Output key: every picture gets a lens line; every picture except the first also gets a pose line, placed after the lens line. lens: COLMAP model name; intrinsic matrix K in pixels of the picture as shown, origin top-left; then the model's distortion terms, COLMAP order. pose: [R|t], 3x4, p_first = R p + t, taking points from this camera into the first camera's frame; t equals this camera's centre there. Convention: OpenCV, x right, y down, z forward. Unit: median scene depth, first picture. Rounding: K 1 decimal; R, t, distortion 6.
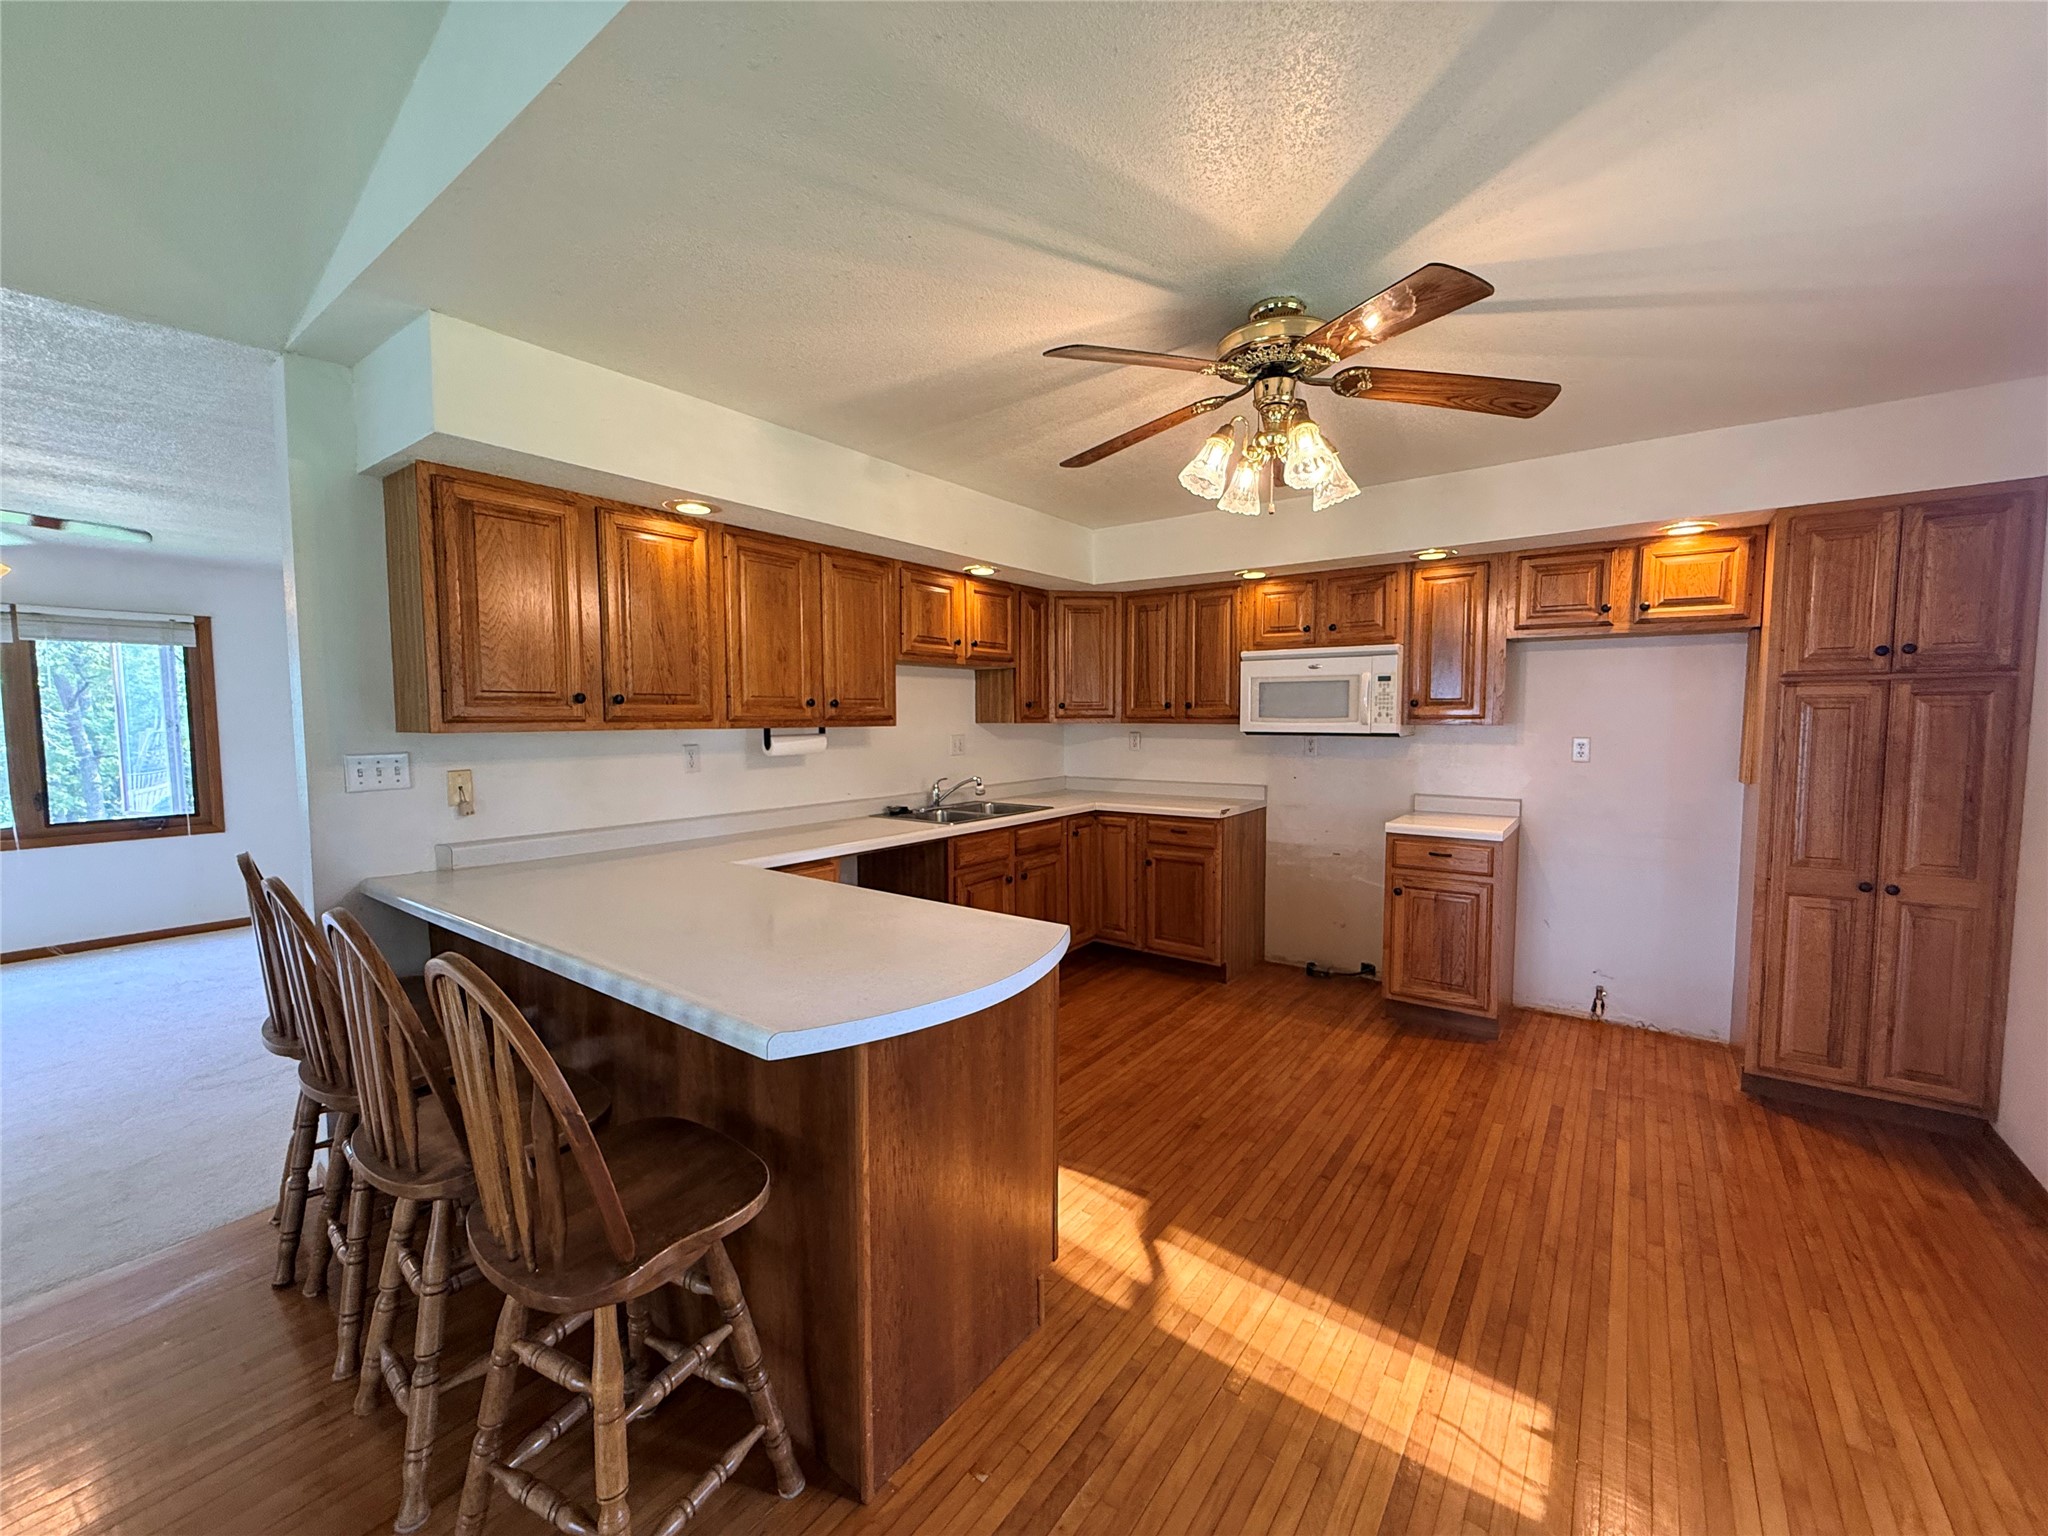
lens RADIAL K [[817.5, 0, 1026.3], [0, 817.5, 768.7], [0, 0, 1]] dist [0.001618, 0.000357]
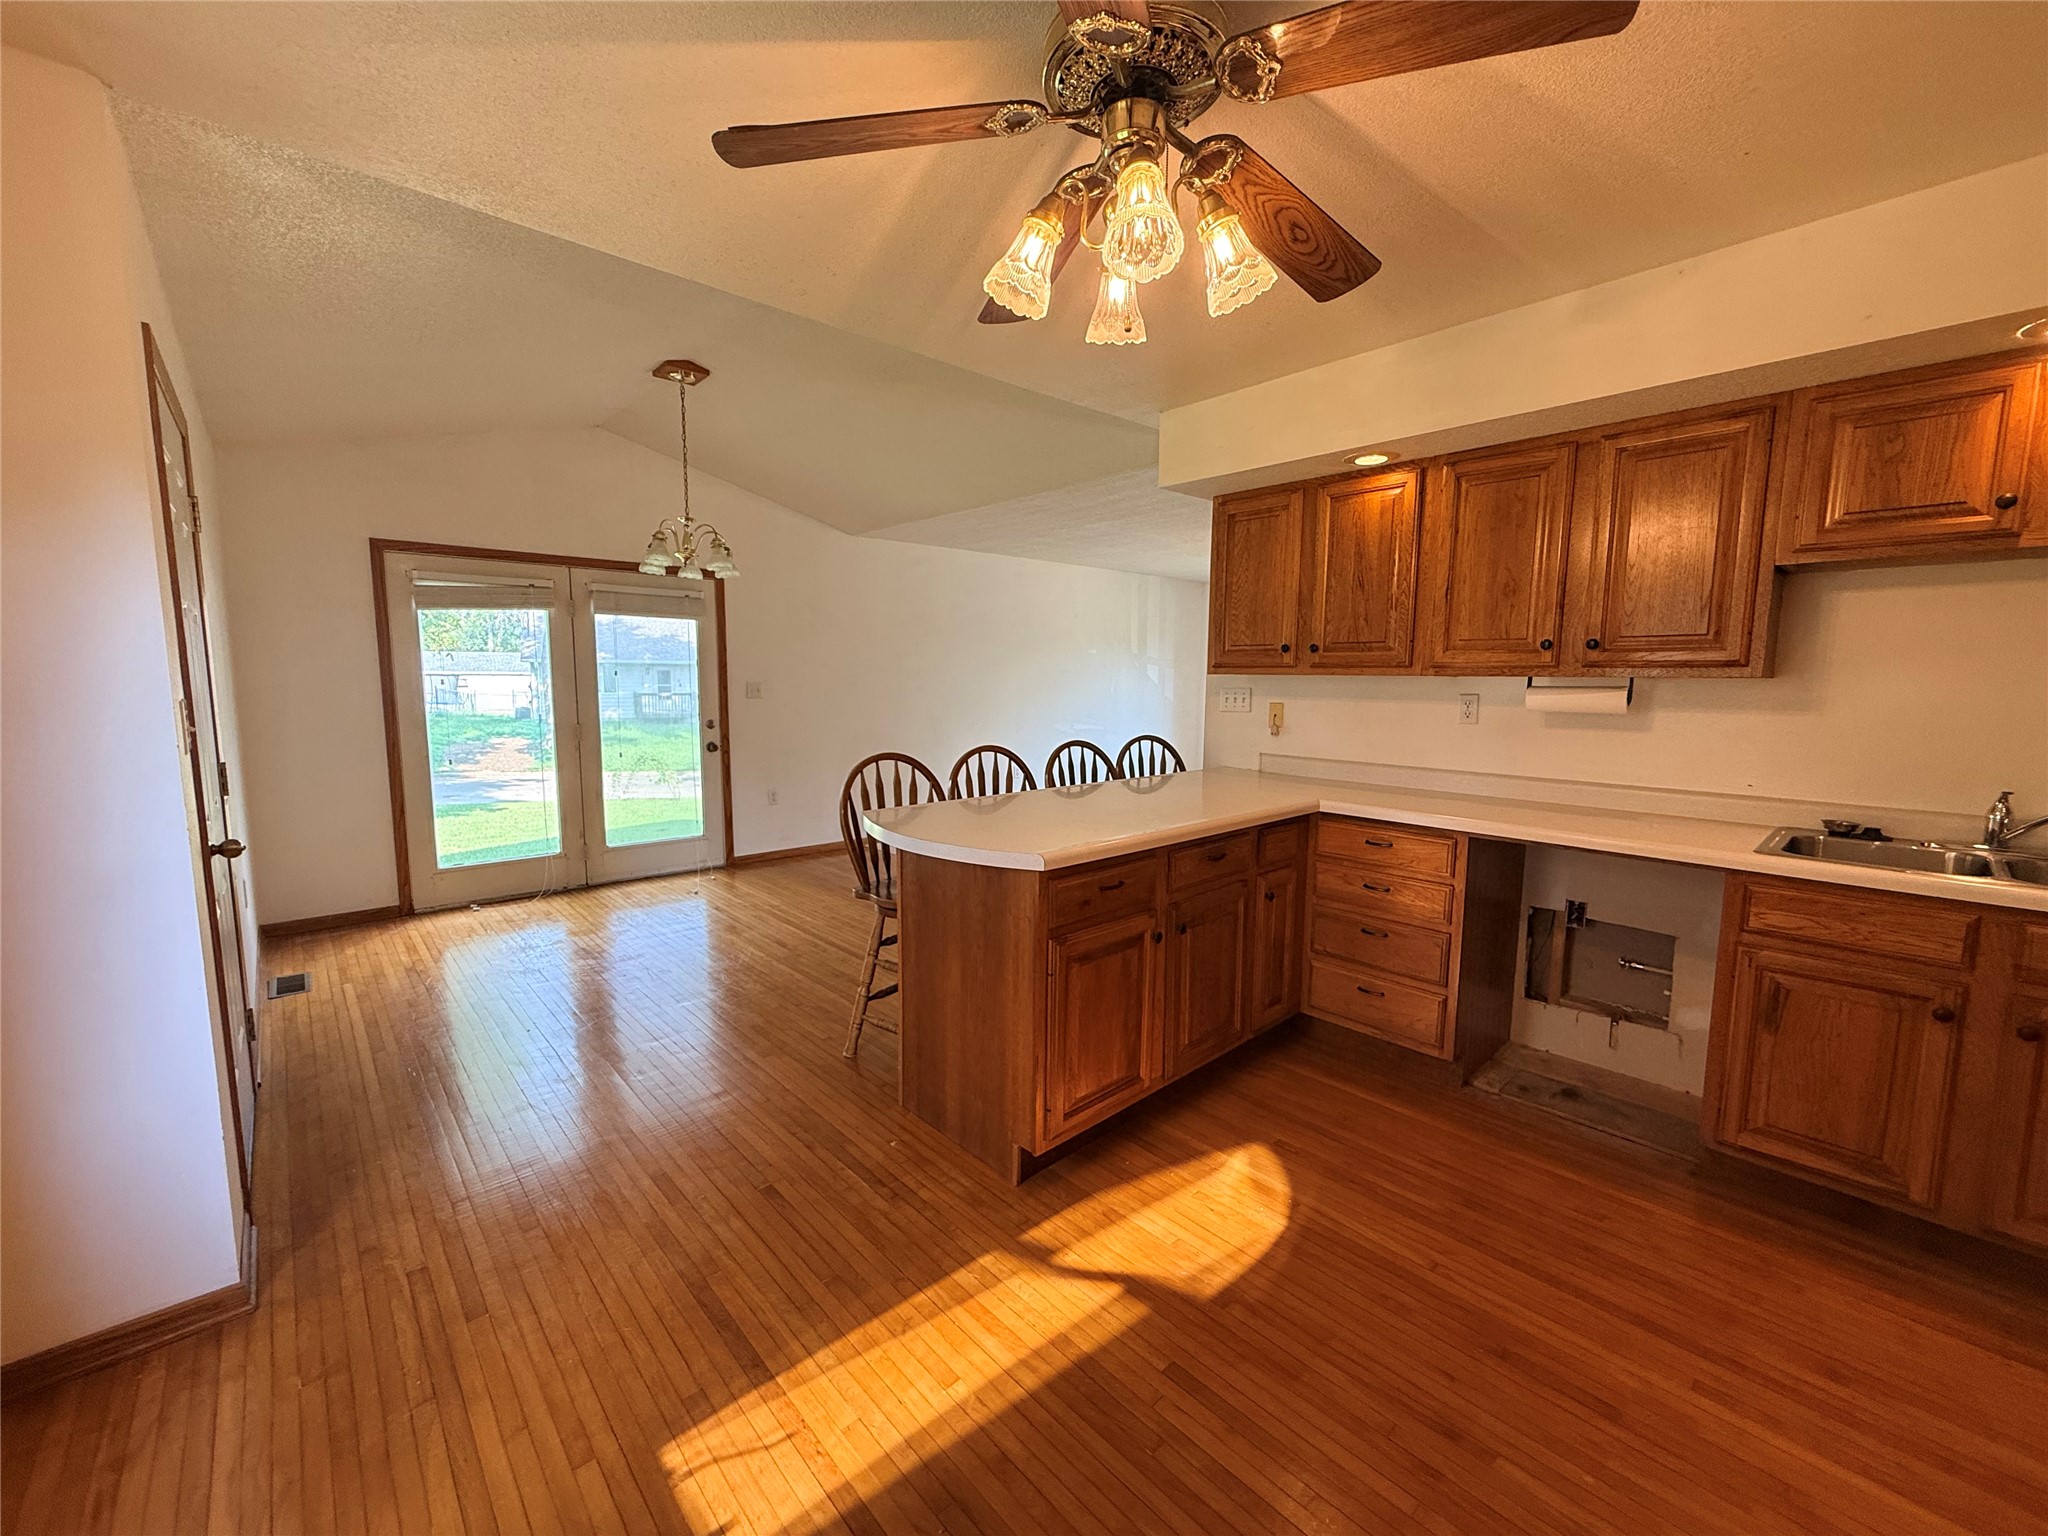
lens RADIAL K [[817.5, 0, 1020.8], [0, 817.5, 770.6], [0, 0, 1]] dist [0.001618, 0.000357]
pose [[-0.187751, 0.117661, -0.975144, 0.638202], [-0.071898, 0.988489, 0.133115, -0.031435], [0.979582, 0.095104, -0.177130, 0.688246]]
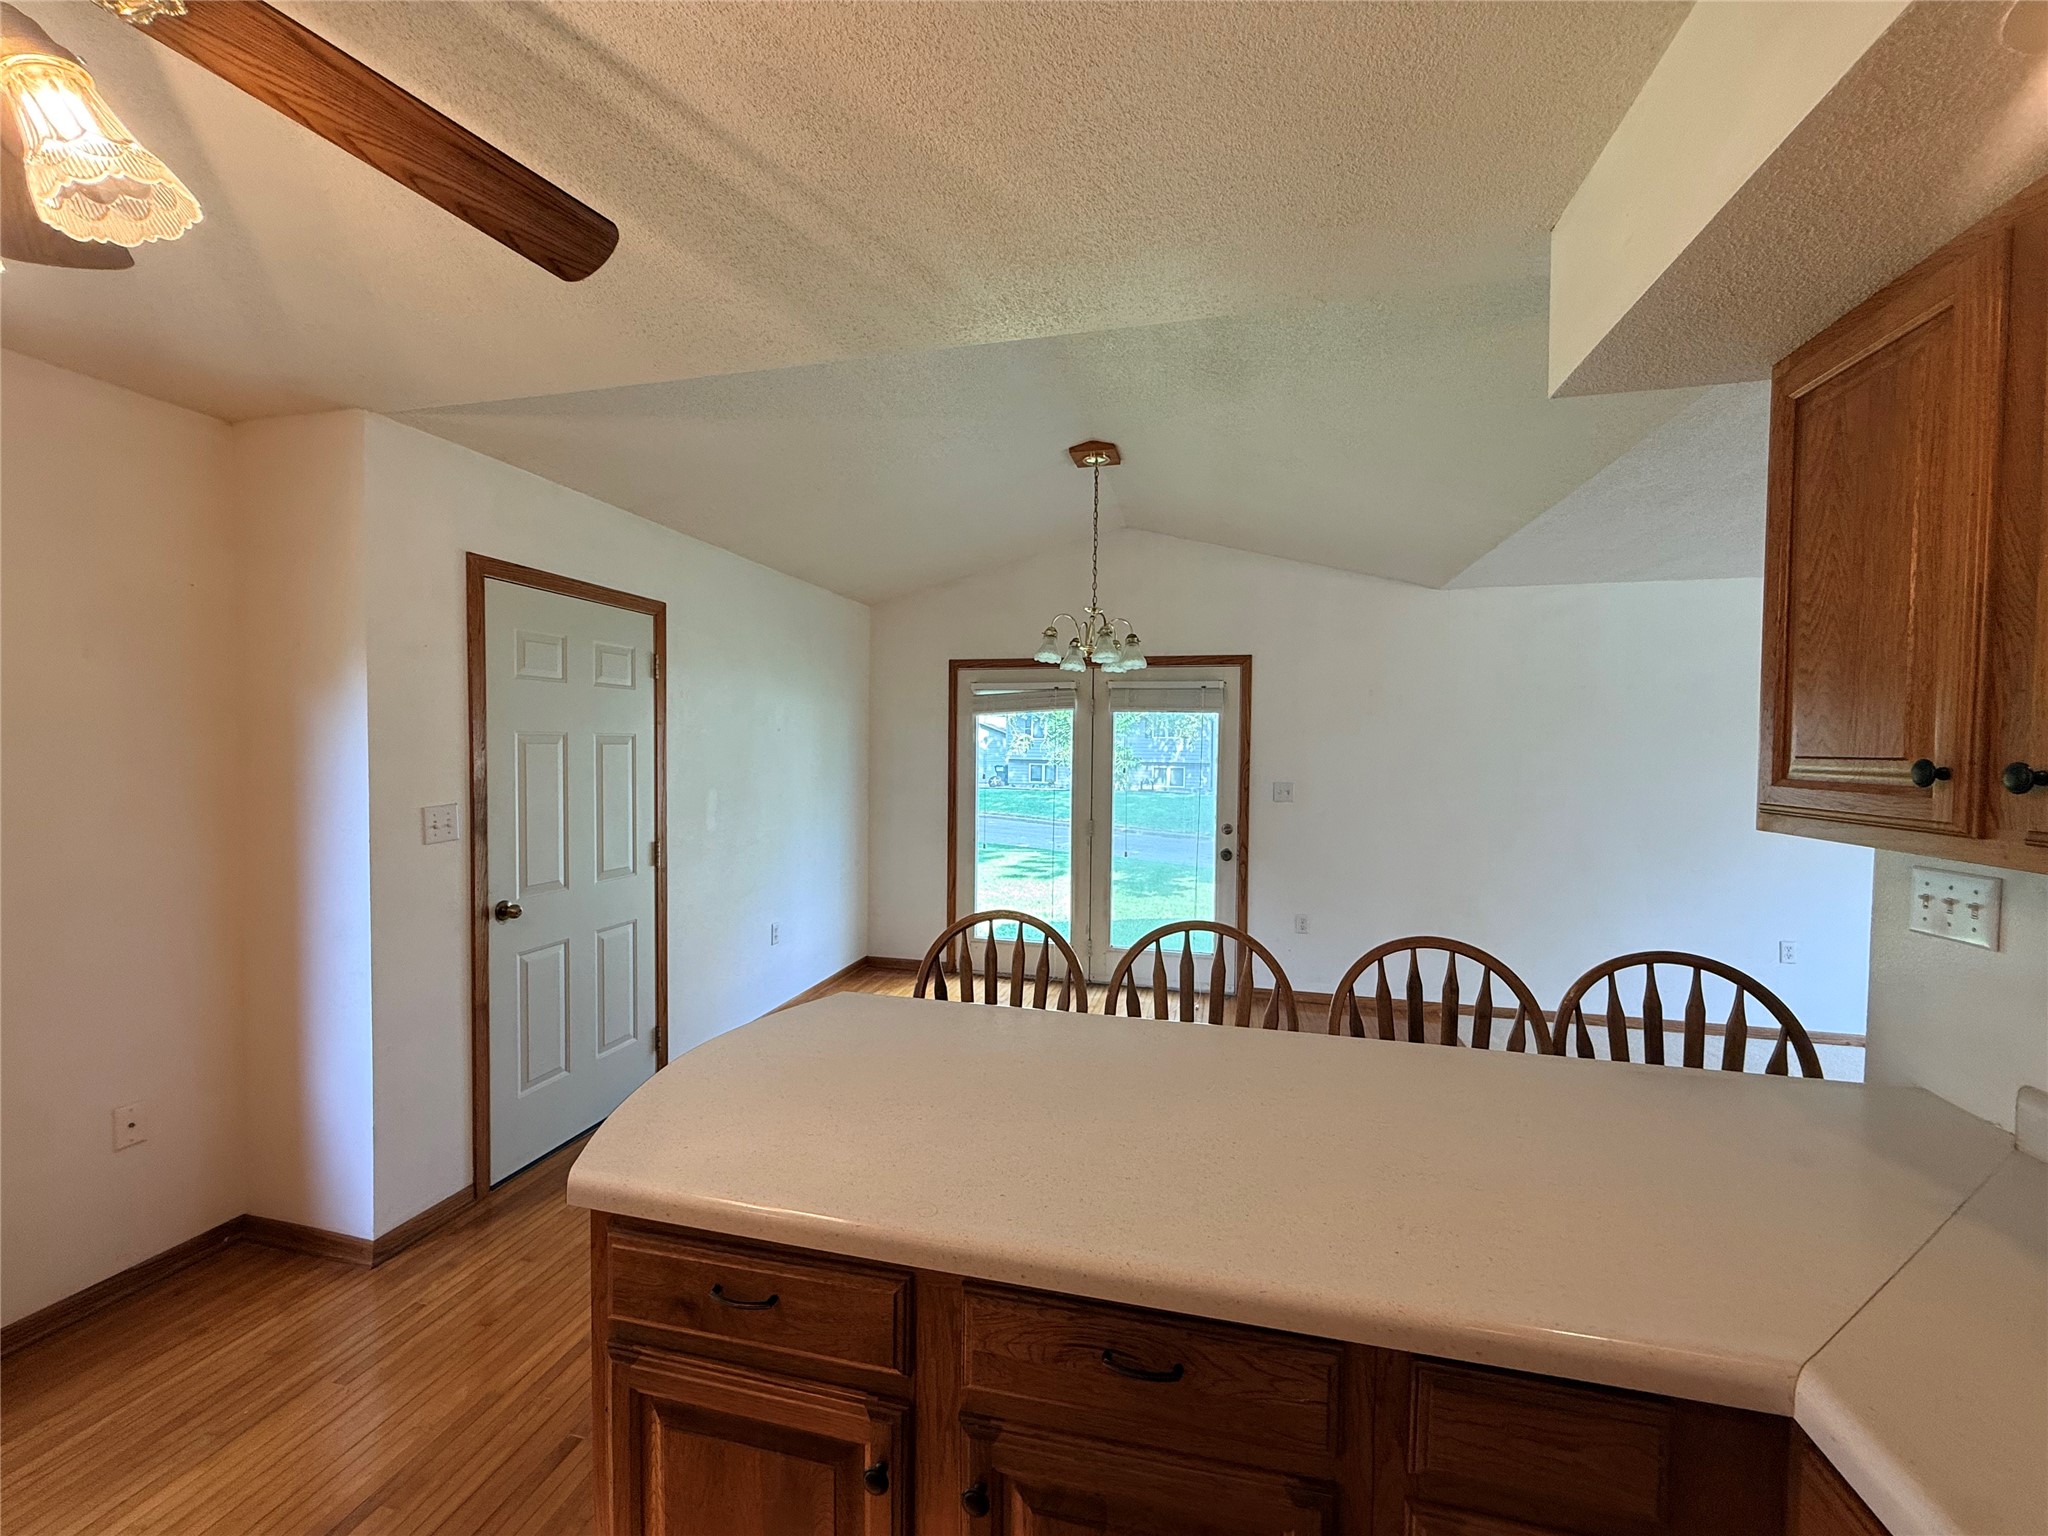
lens RADIAL K [[817.5, 0, 1025.5], [0, 817.5, 767.6], [0, 0, 1]] dist [0.001618, 0.000357]
pose [[-0.921809, 0.004443, -0.387618, -0.013062], [-0.033011, 0.995402, 0.089913, -0.089166], [0.386236, 0.095678, -0.917424, 0.969207]]
